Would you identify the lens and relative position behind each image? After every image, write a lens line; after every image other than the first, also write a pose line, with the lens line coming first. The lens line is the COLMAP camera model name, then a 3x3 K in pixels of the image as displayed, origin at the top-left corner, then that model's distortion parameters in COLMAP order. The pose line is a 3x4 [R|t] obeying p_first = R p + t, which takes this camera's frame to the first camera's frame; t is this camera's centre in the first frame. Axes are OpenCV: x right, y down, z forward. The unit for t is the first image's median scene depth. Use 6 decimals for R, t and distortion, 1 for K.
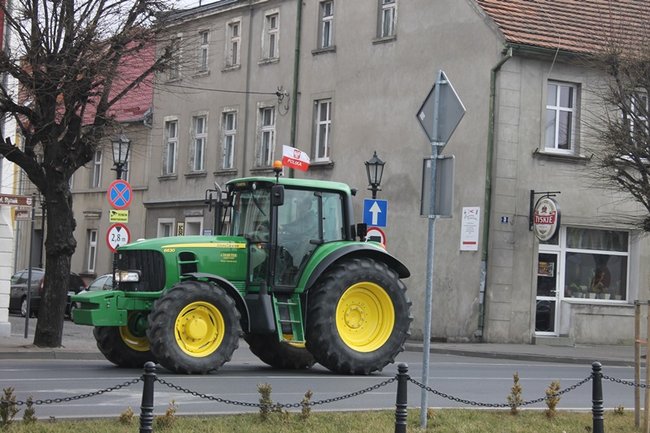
lens RADIAL K [[1575.8, 0, 330.6], [0, 1575.8, 214.8], [0, 0, 1]] dist [0.100222, 0.000000]
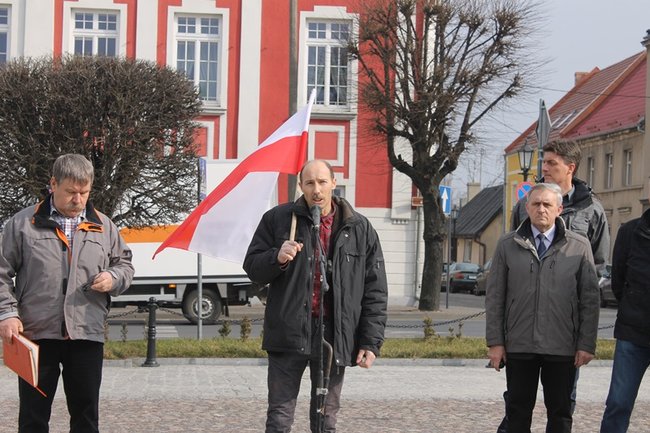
lens RADIAL K [[1575.8, 0, 335.8], [0, 1575.8, 212.6], [0, 0, 1]] dist [0.100222, 0.000000]
pose [[0.912707, -0.037471, -0.406894, 0.205595], [0.035989, 0.999288, -0.011298, 0.009357], [0.407028, -0.004332, 0.913406, -0.168280]]
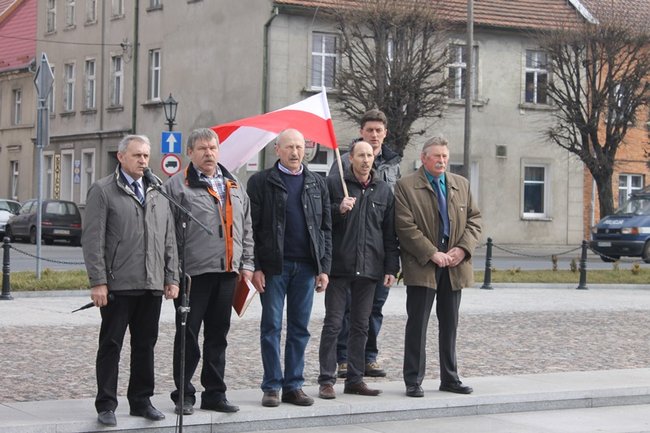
lens RADIAL K [[1575.8, 0, 331.2], [0, 1575.8, 195.2], [0, 0, 1]] dist [0.100222, 0.000000]
pose [[0.999619, -0.027519, -0.001894, 0.152007], [0.027566, 0.999072, 0.033096, 0.002372], [0.000982, -0.033136, 0.999450, -0.248182]]
